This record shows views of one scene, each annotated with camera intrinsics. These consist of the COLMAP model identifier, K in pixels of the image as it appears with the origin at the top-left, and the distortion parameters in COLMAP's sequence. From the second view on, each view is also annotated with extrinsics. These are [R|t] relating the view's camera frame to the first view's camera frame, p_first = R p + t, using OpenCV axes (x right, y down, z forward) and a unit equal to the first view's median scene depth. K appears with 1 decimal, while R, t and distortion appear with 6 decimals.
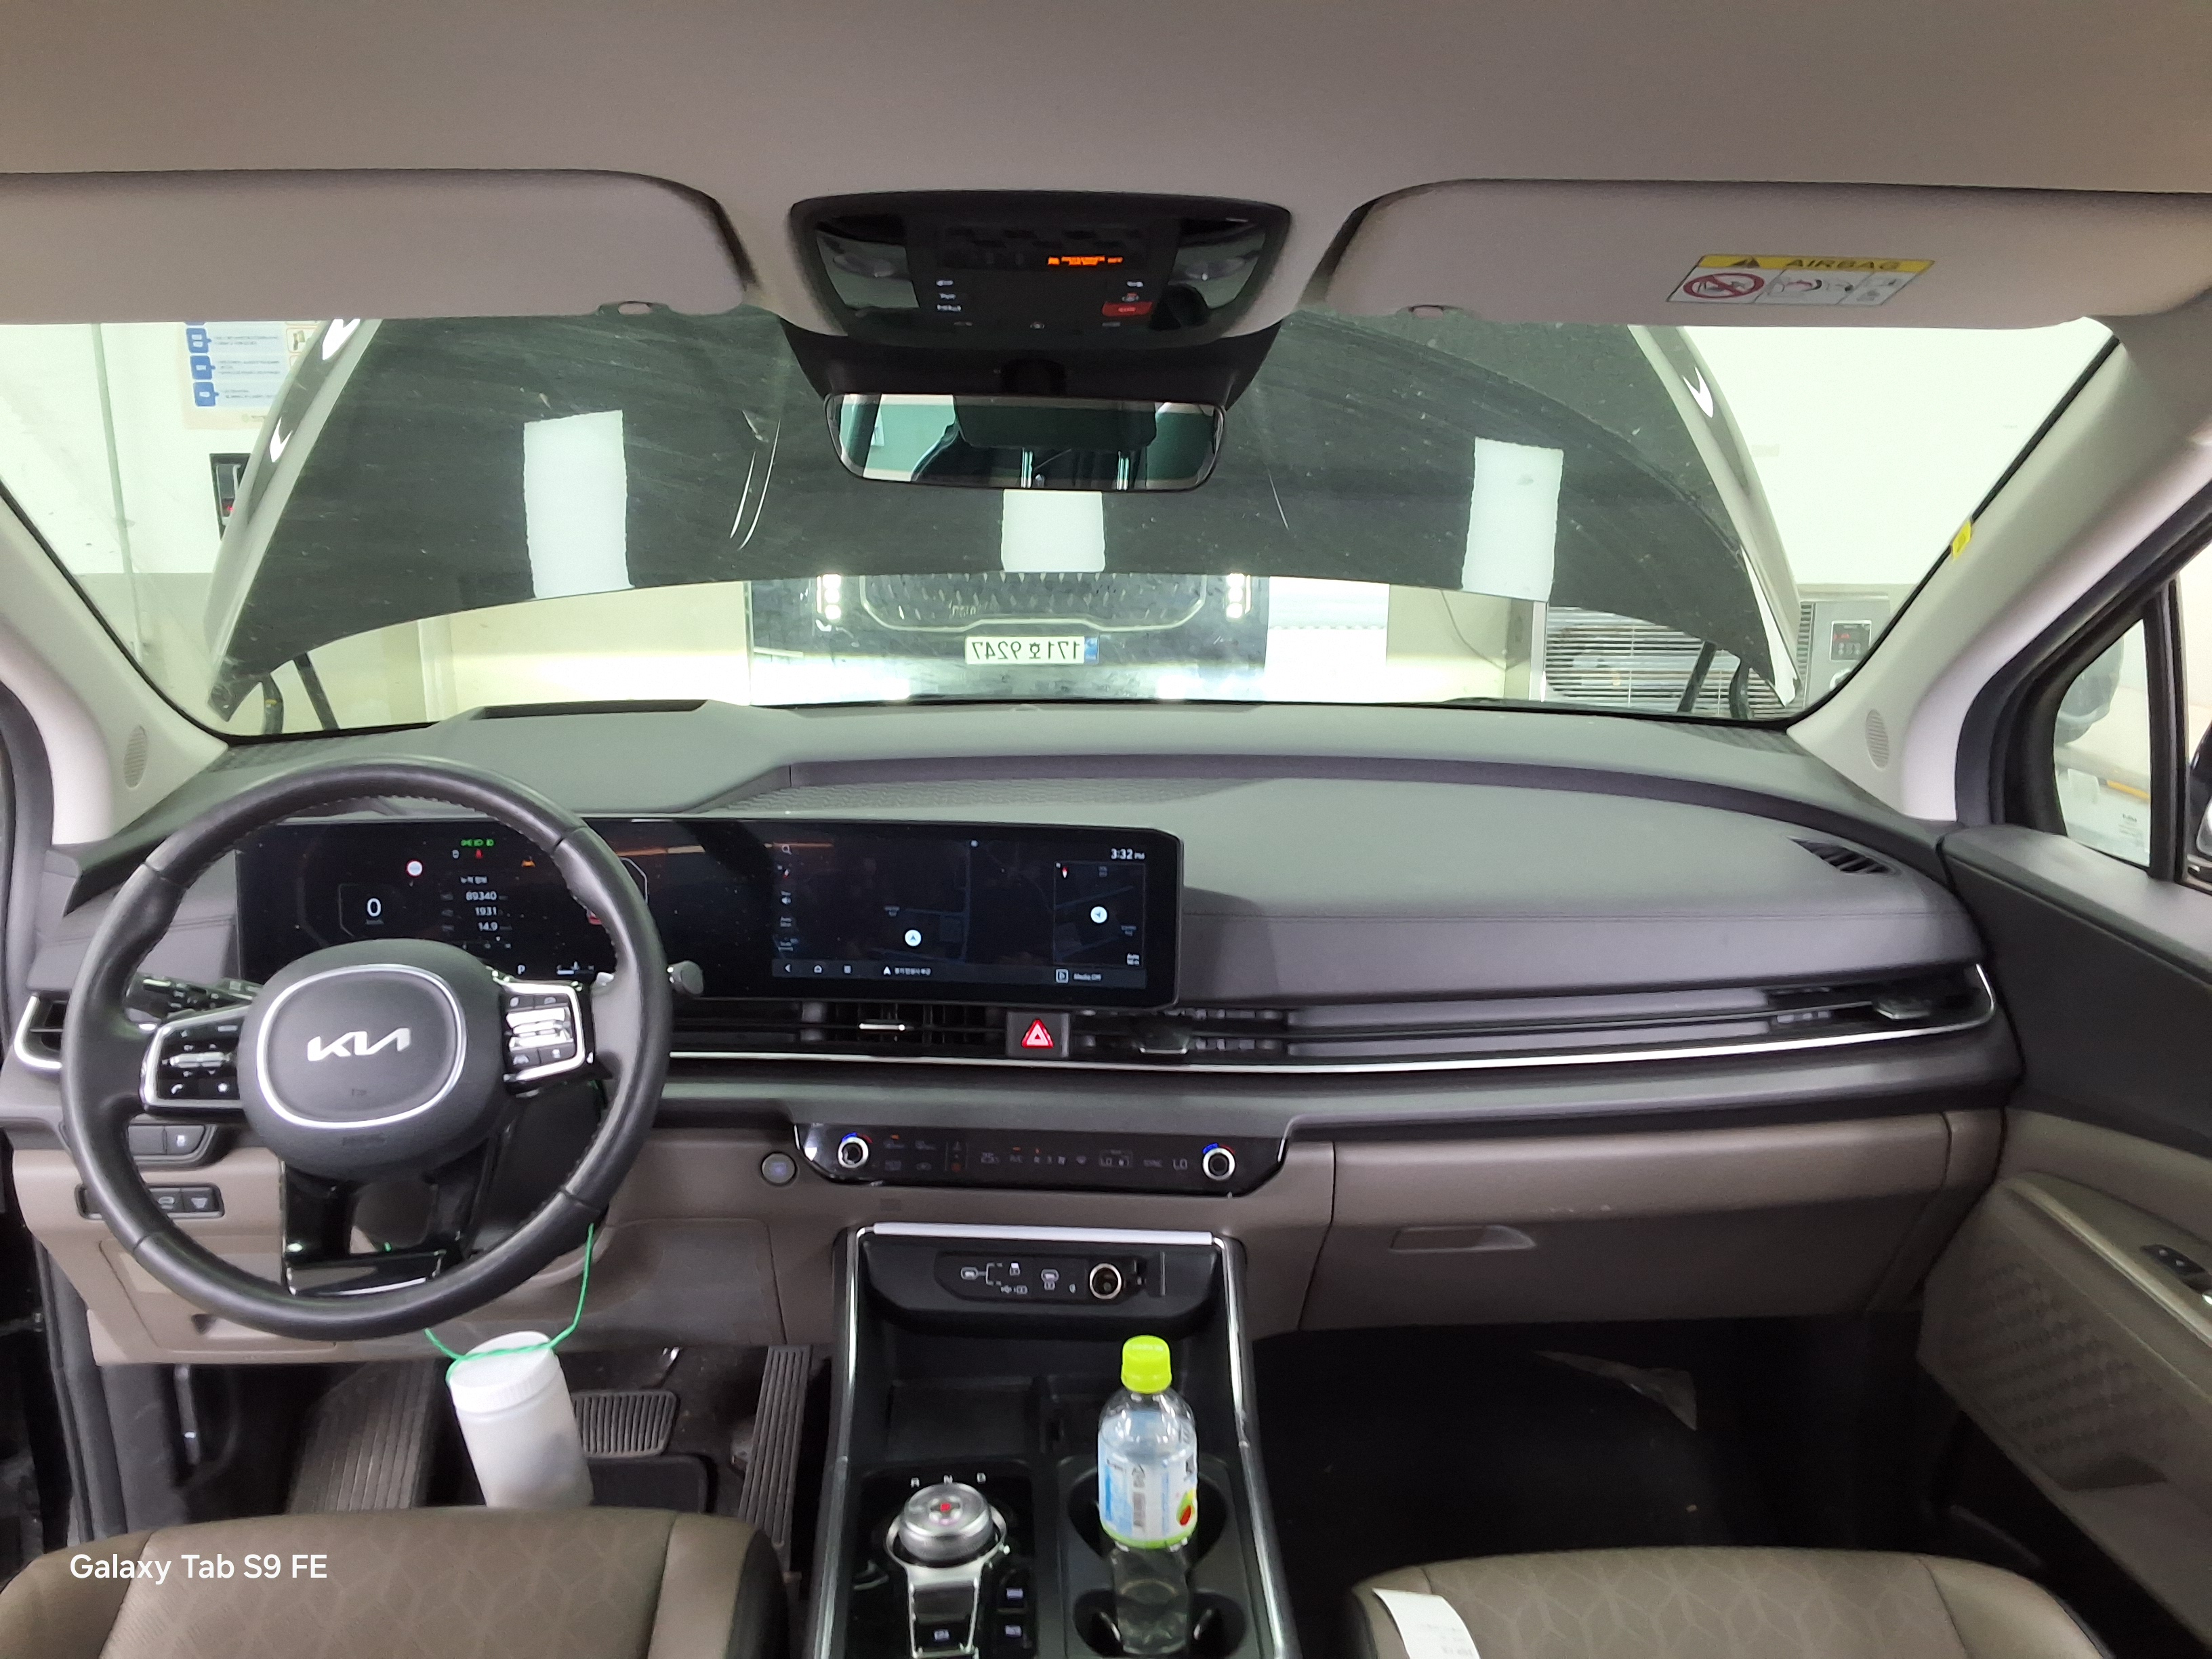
lens RADIAL K [[1785.4, 0, 1108.2], [0, 1785.4, 825.1], [0, 0, 1]] dist [0.044983, -0.004761]
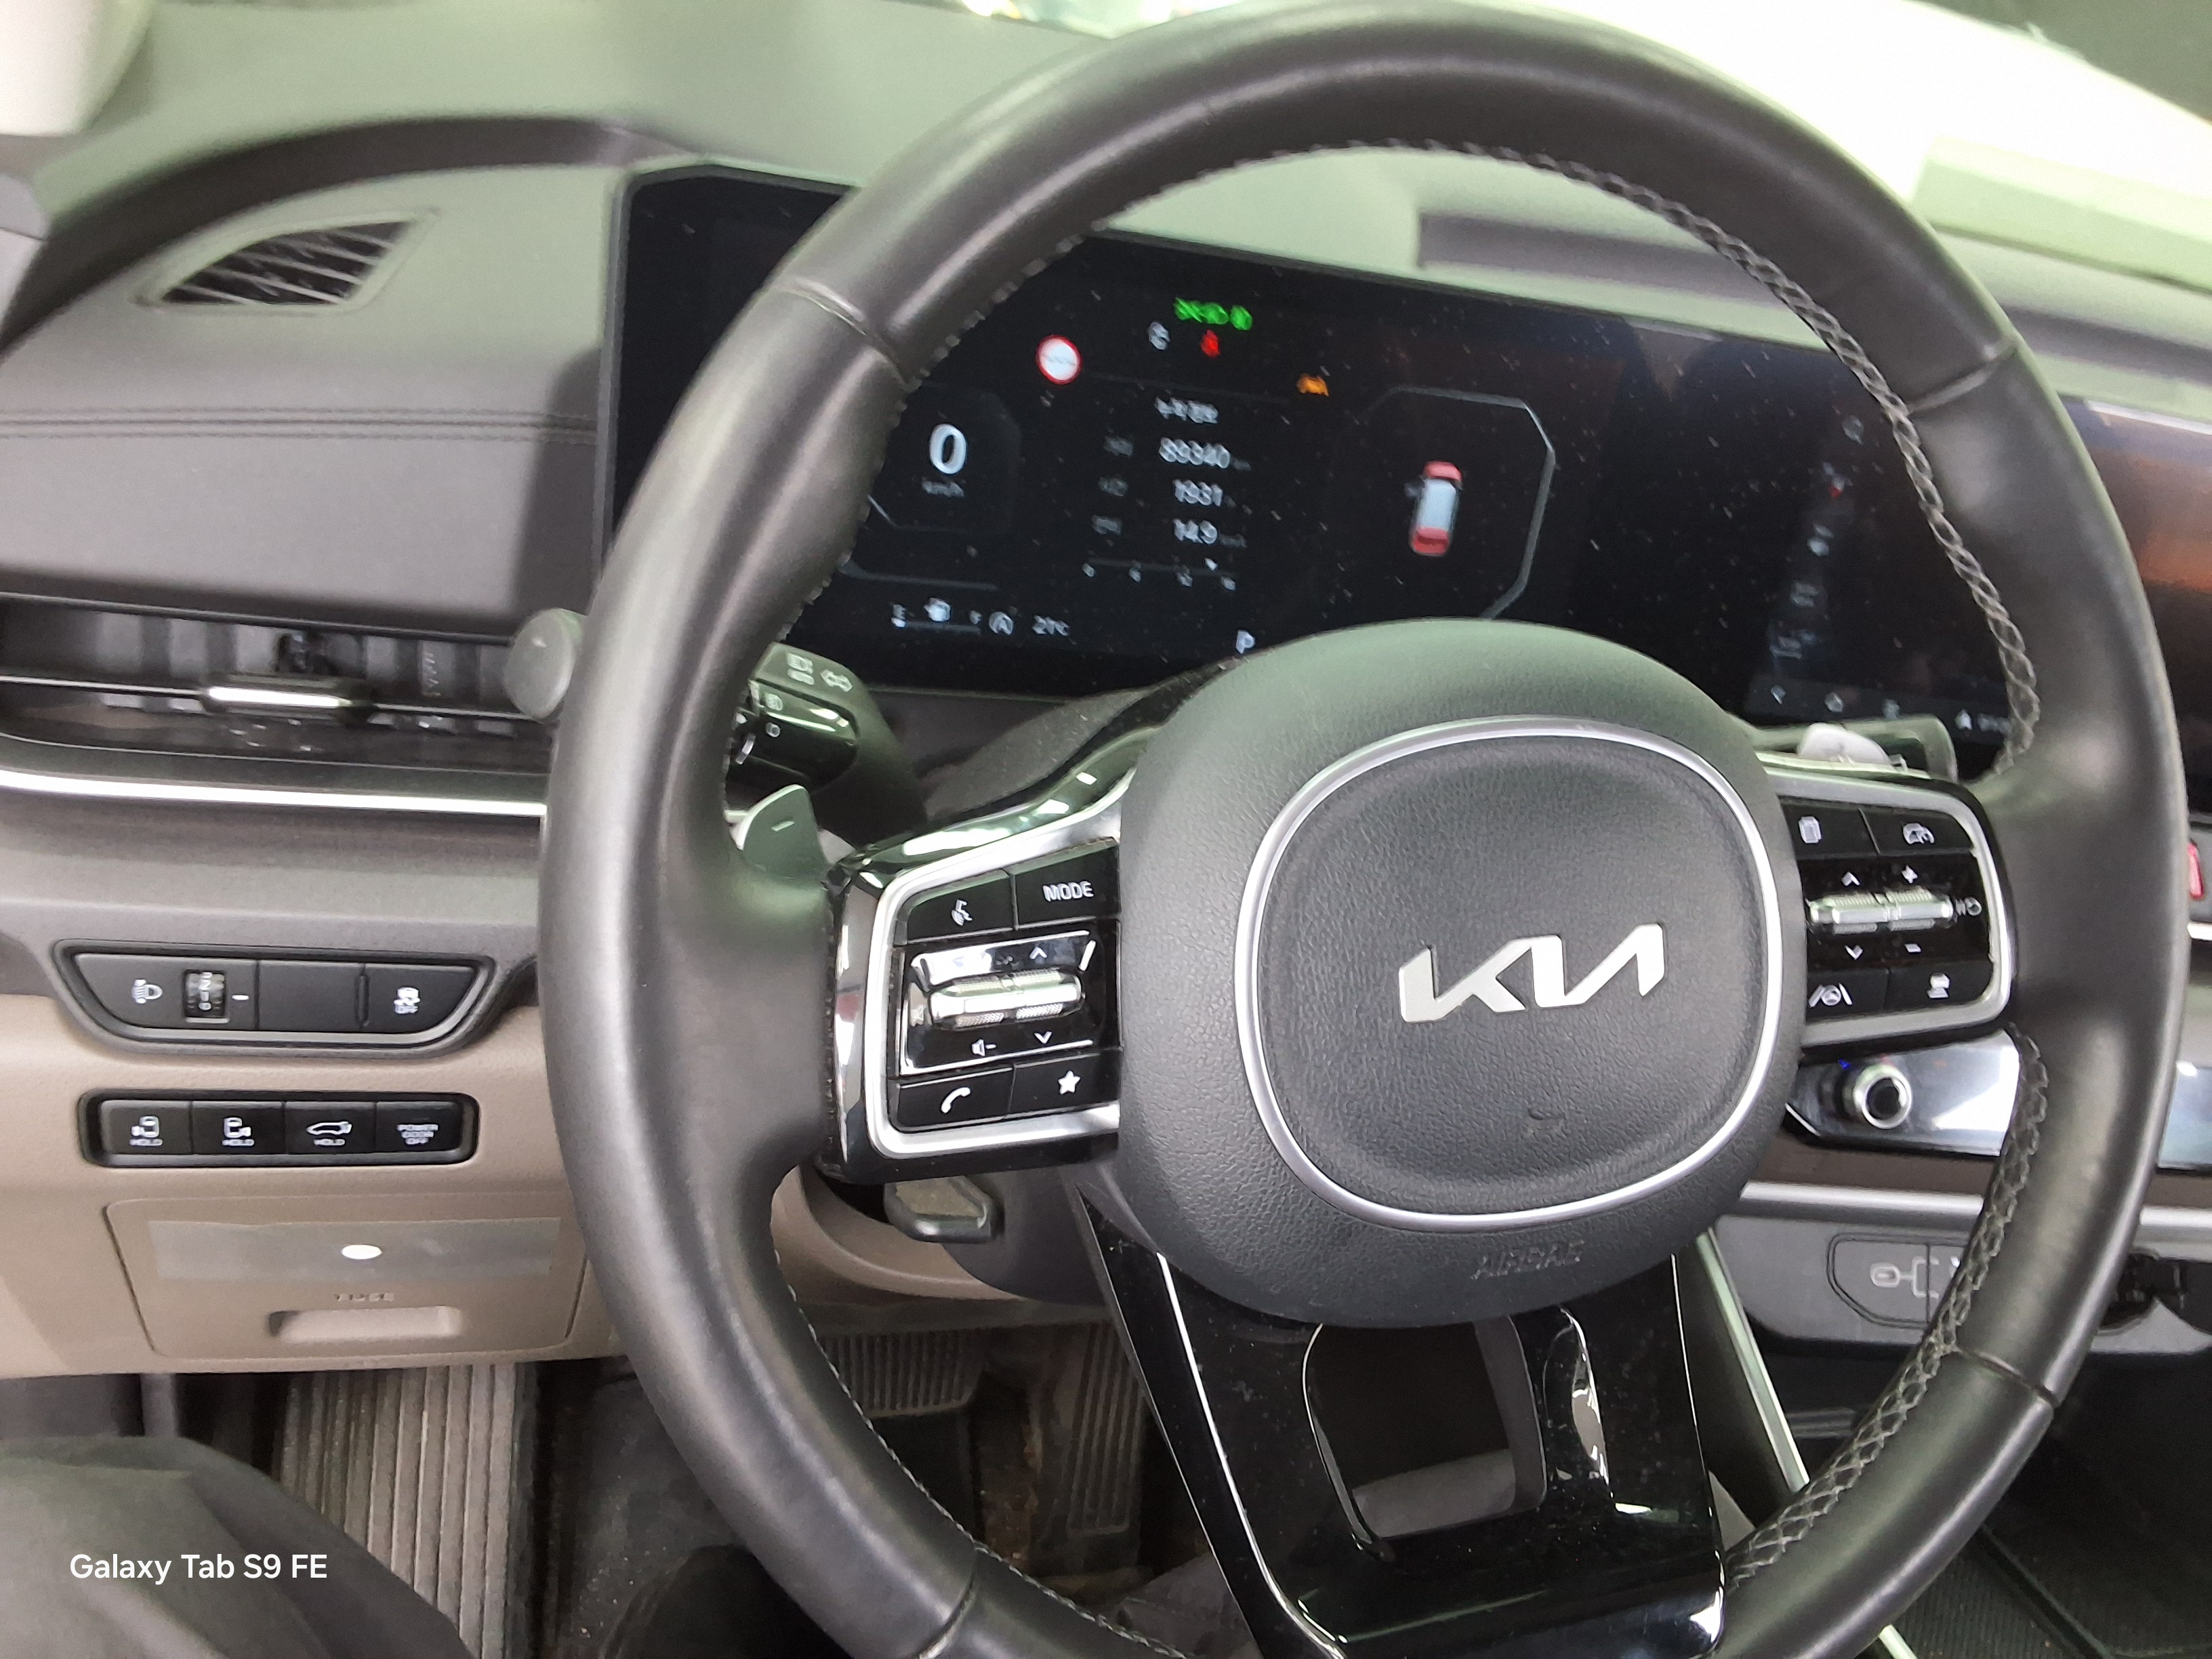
lens RADIAL K [[1785.4, 0, 1105.0], [0, 1785.4, 842.5], [0, 0, 1]] dist [0.044983, -0.004761]
pose [[0.960137, 0.067791, 0.271185, -0.471867], [-0.134769, 0.962211, 0.236618, 0.031253], [-0.244897, -0.263733, 0.932990, 0.610476]]
